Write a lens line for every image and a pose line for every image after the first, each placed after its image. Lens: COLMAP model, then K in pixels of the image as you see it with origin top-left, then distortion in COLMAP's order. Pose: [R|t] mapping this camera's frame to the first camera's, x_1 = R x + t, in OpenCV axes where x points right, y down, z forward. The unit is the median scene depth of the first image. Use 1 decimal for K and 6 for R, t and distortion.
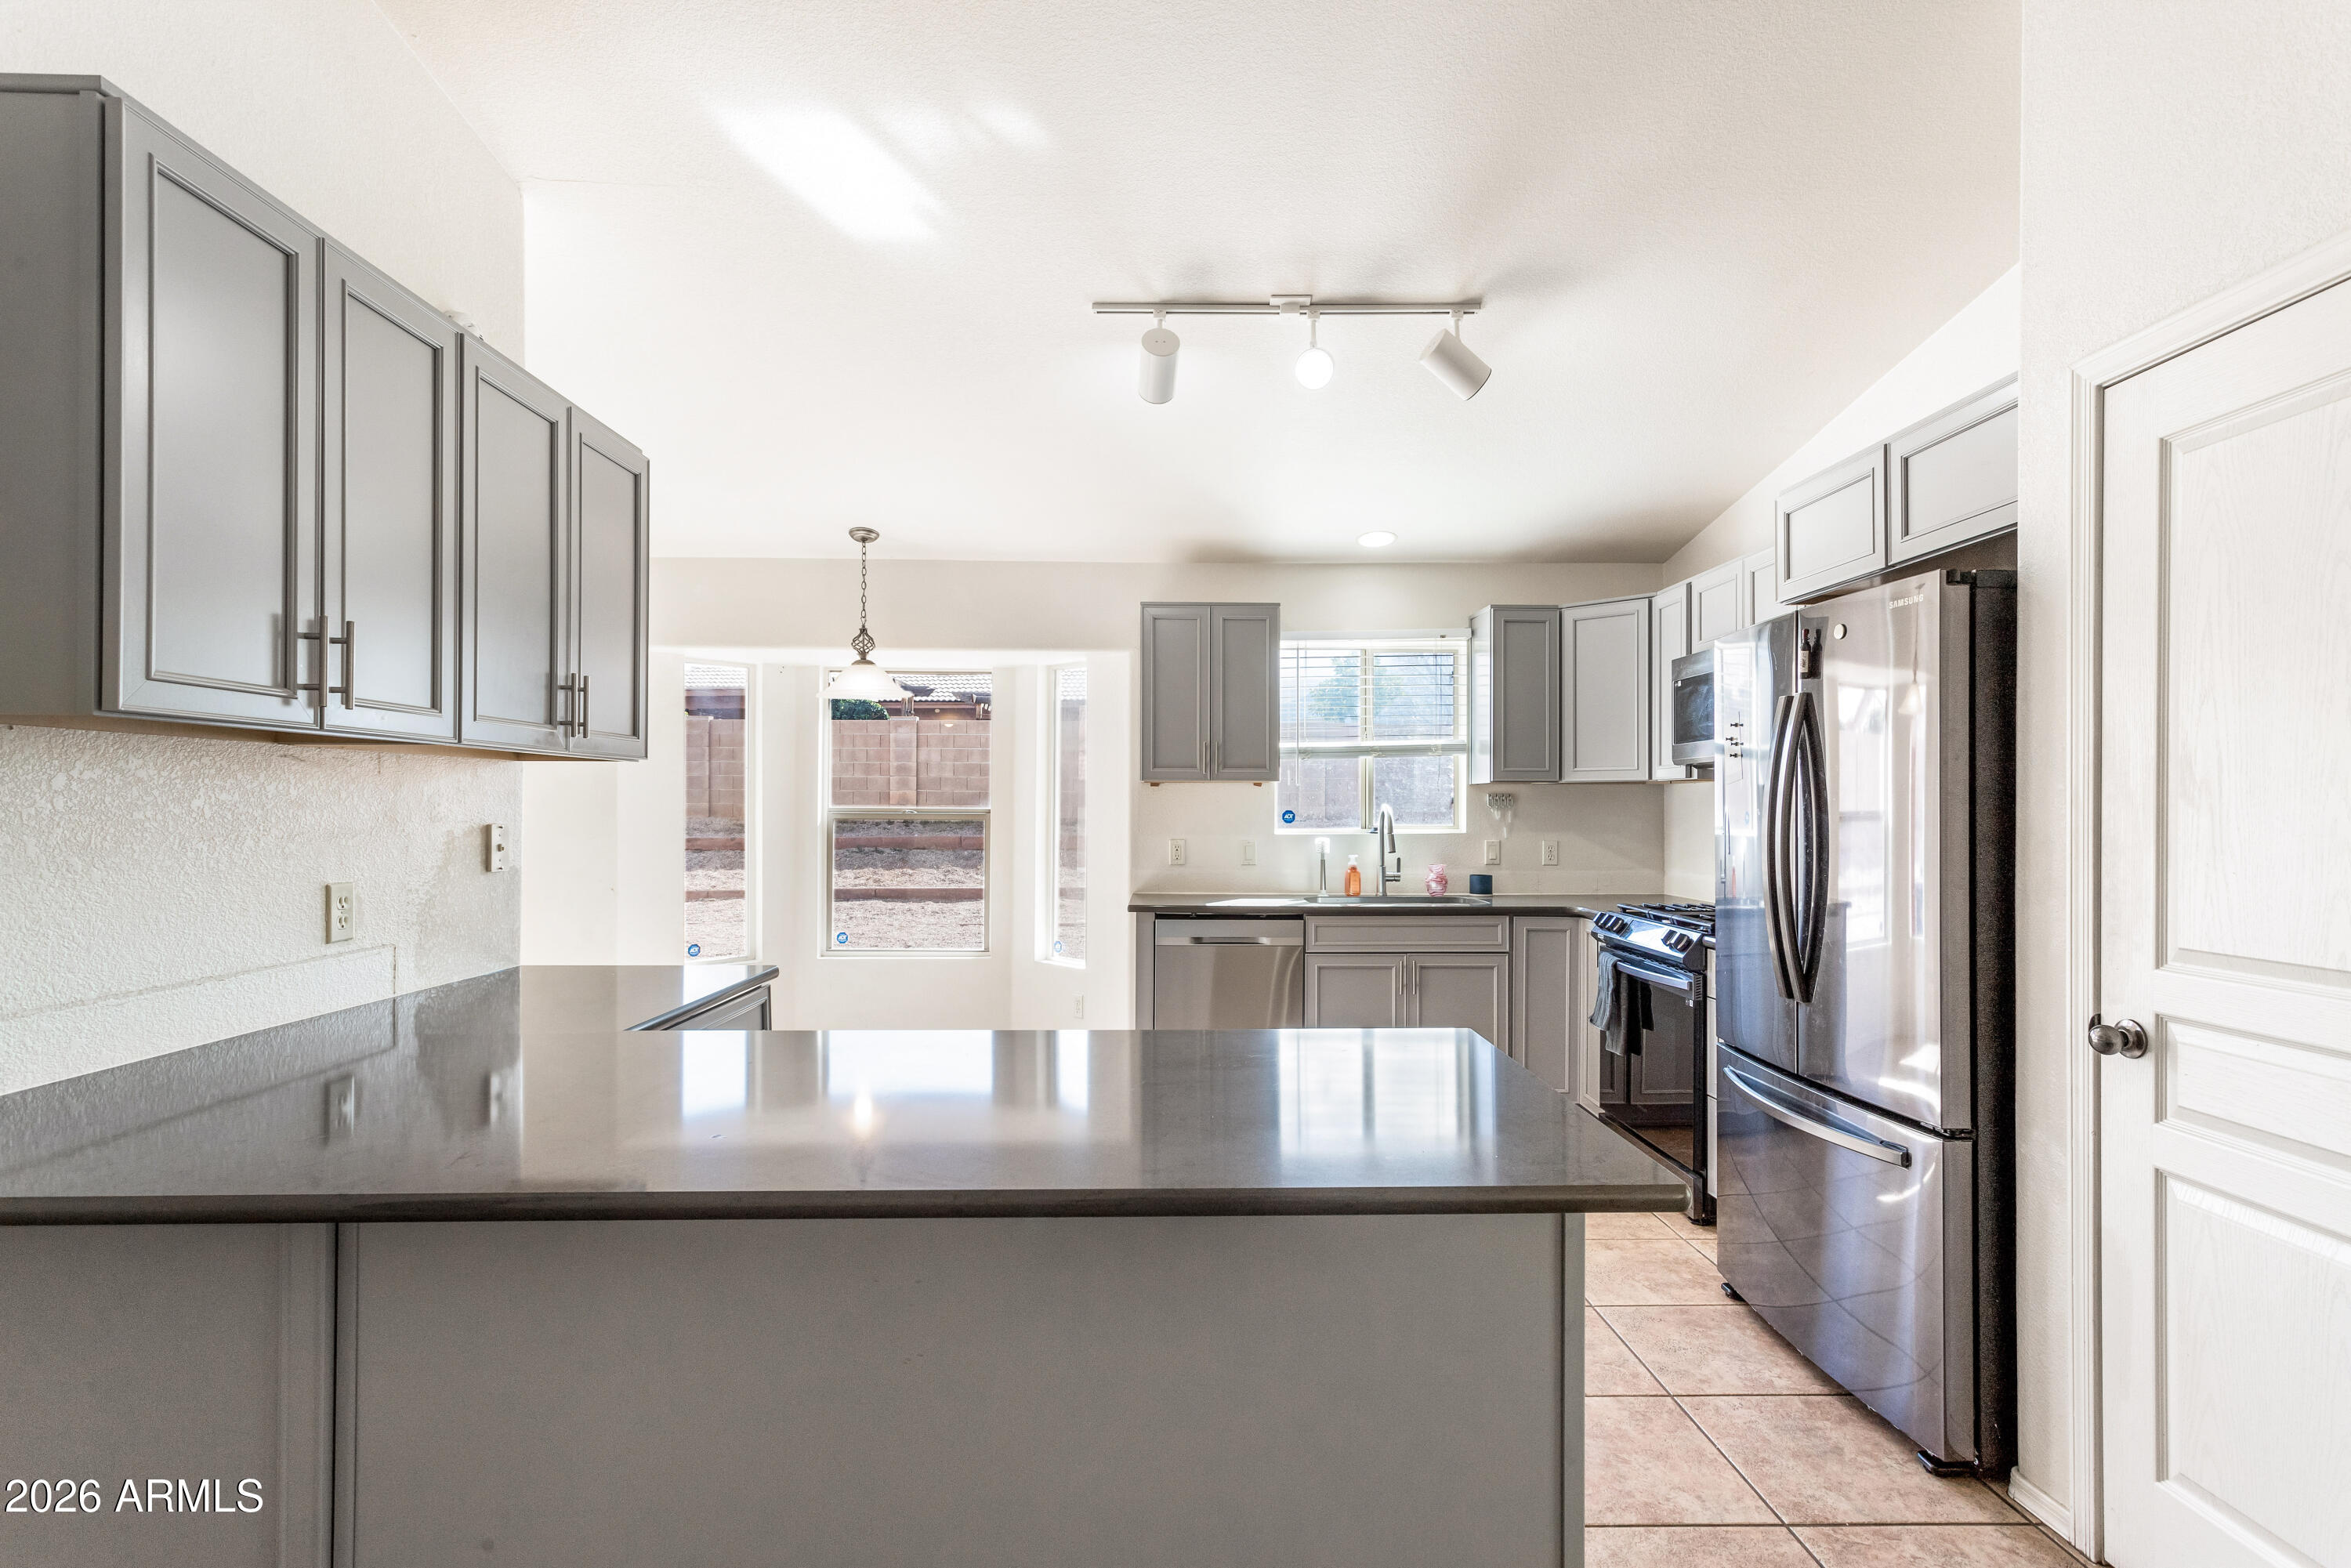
lens RADIAL K [[1175.6, 0, 1165.7], [0, 1175.6, 798.8], [0, 0, 1]] dist [0.009931, 0.001230]
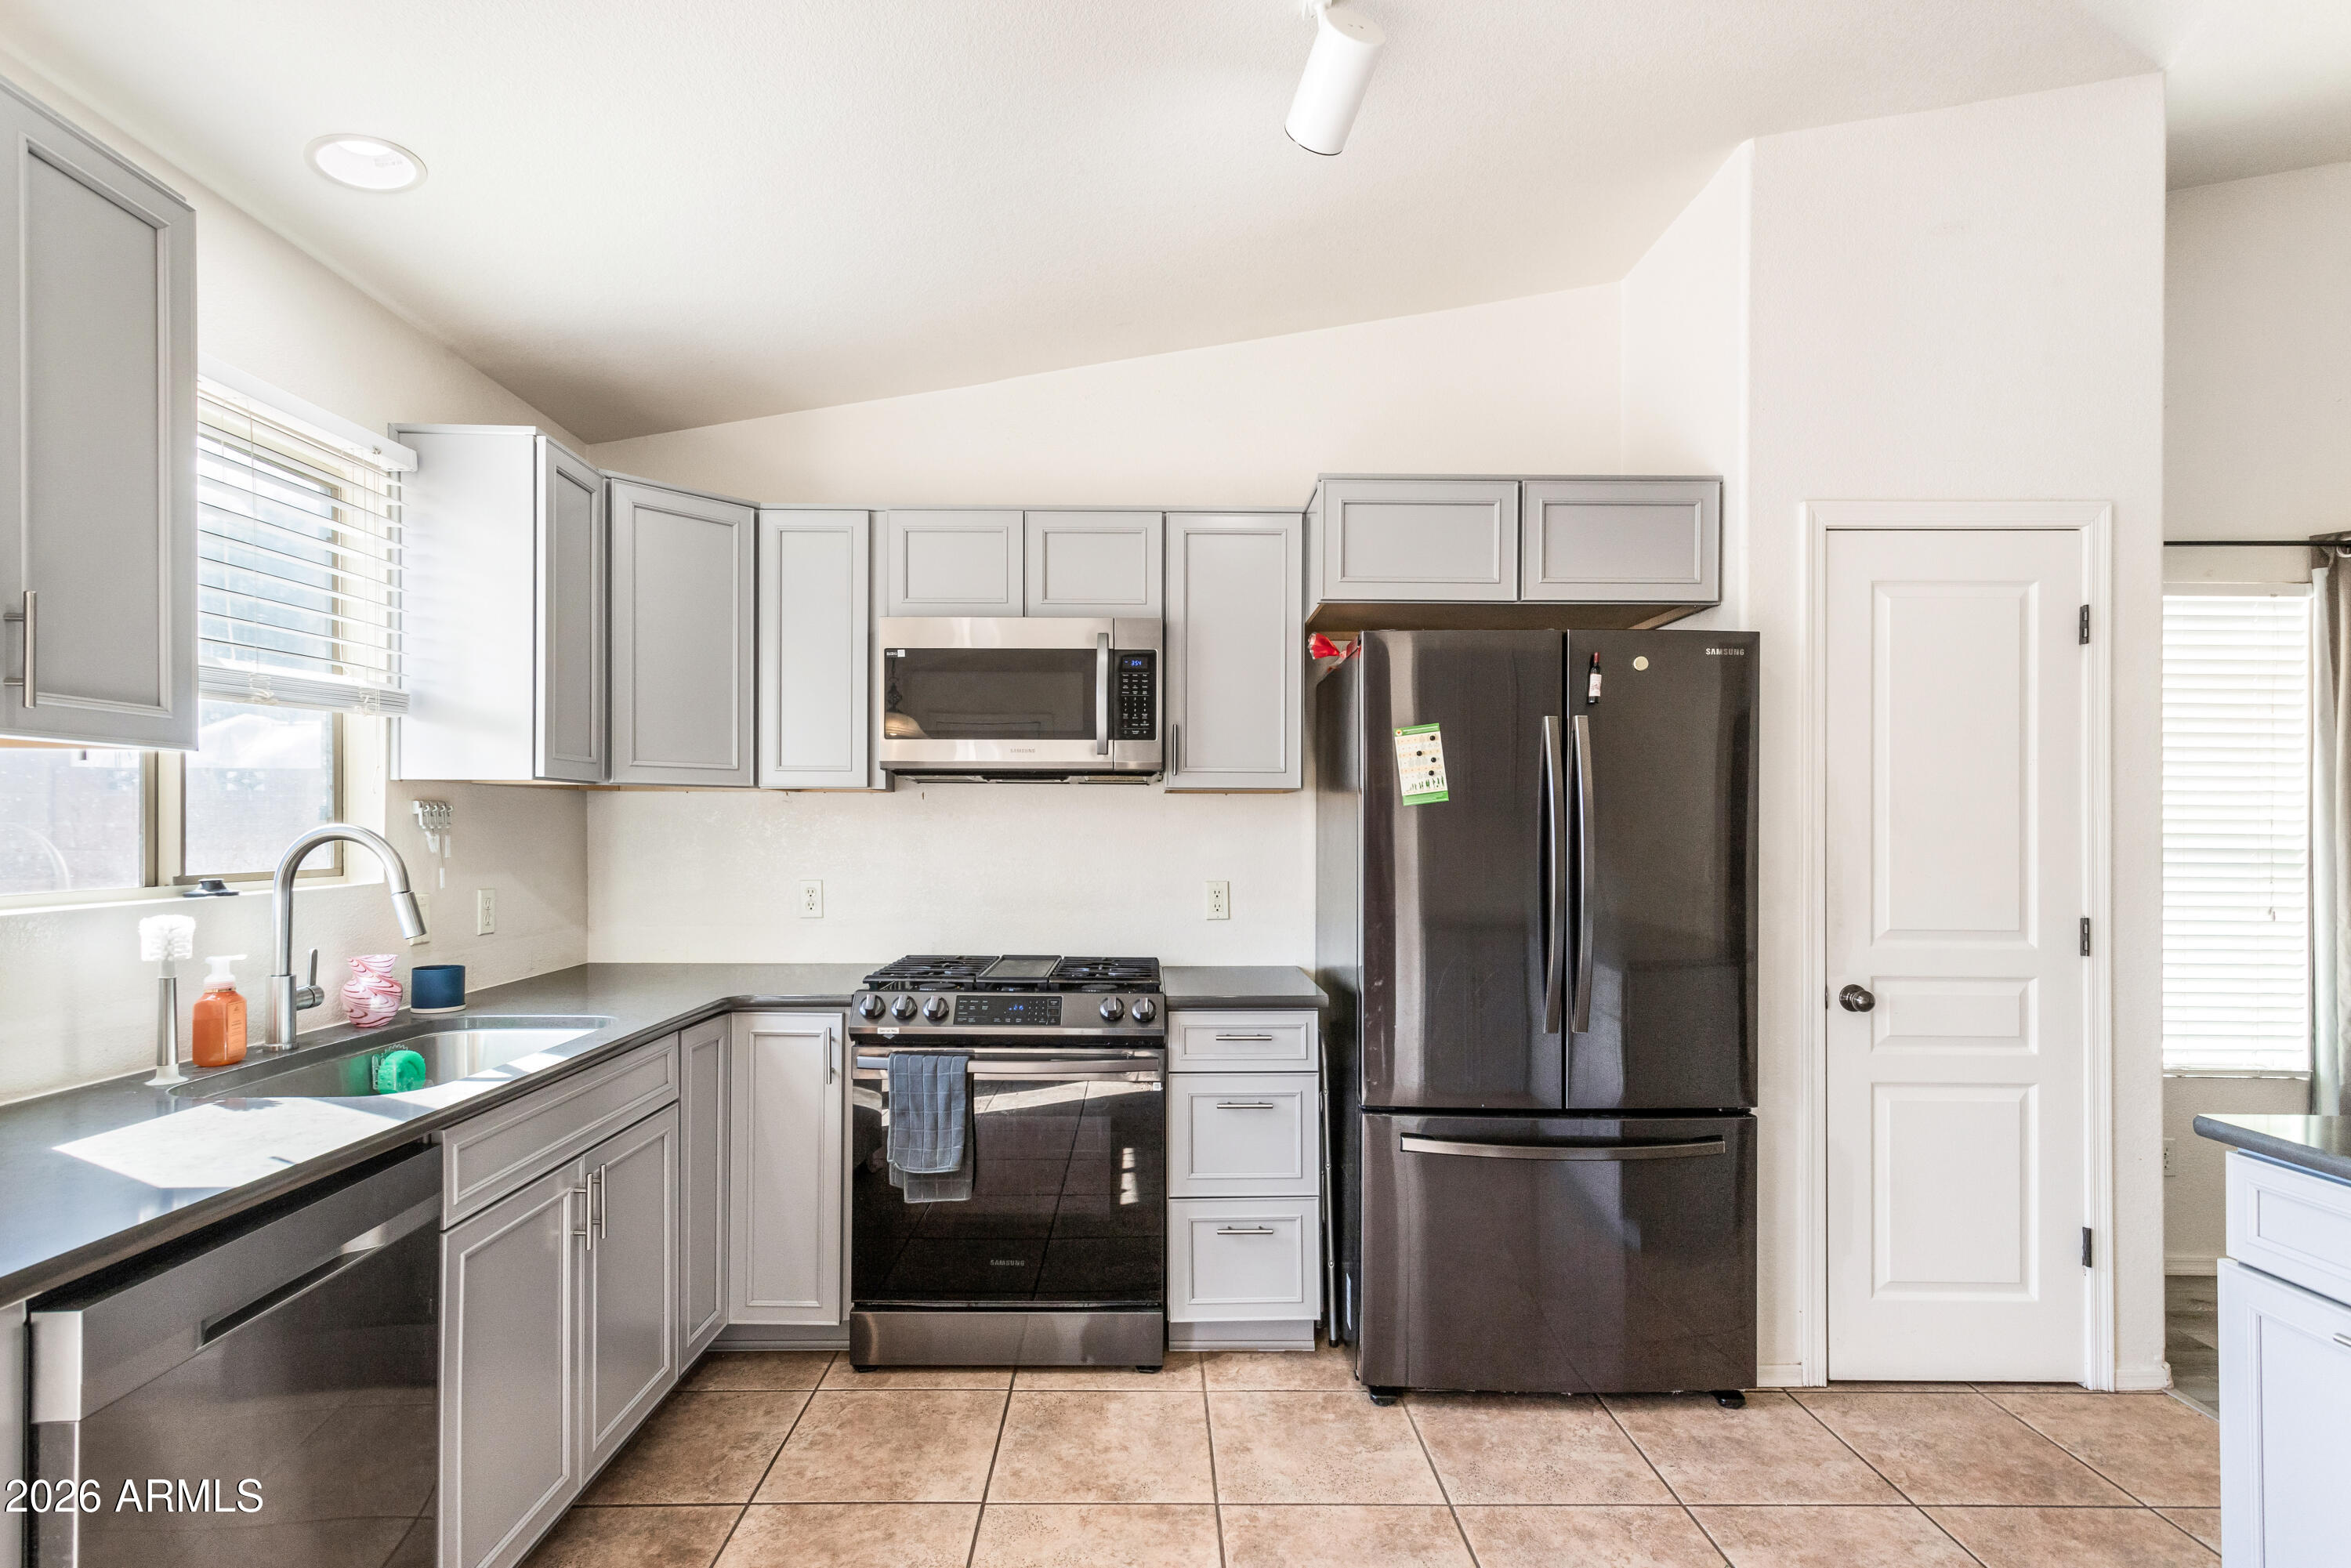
lens RADIAL K [[1175.6, 0, 1175.8], [0, 1175.6, 805.4], [0, 0, 1]] dist [0.009931, 0.001230]
pose [[-0.010170, 0.015898, 0.999822, -0.448062], [-0.012989, 0.999787, -0.016029, 0.002918], [-0.999864, -0.013150, -0.009961, 1.362890]]
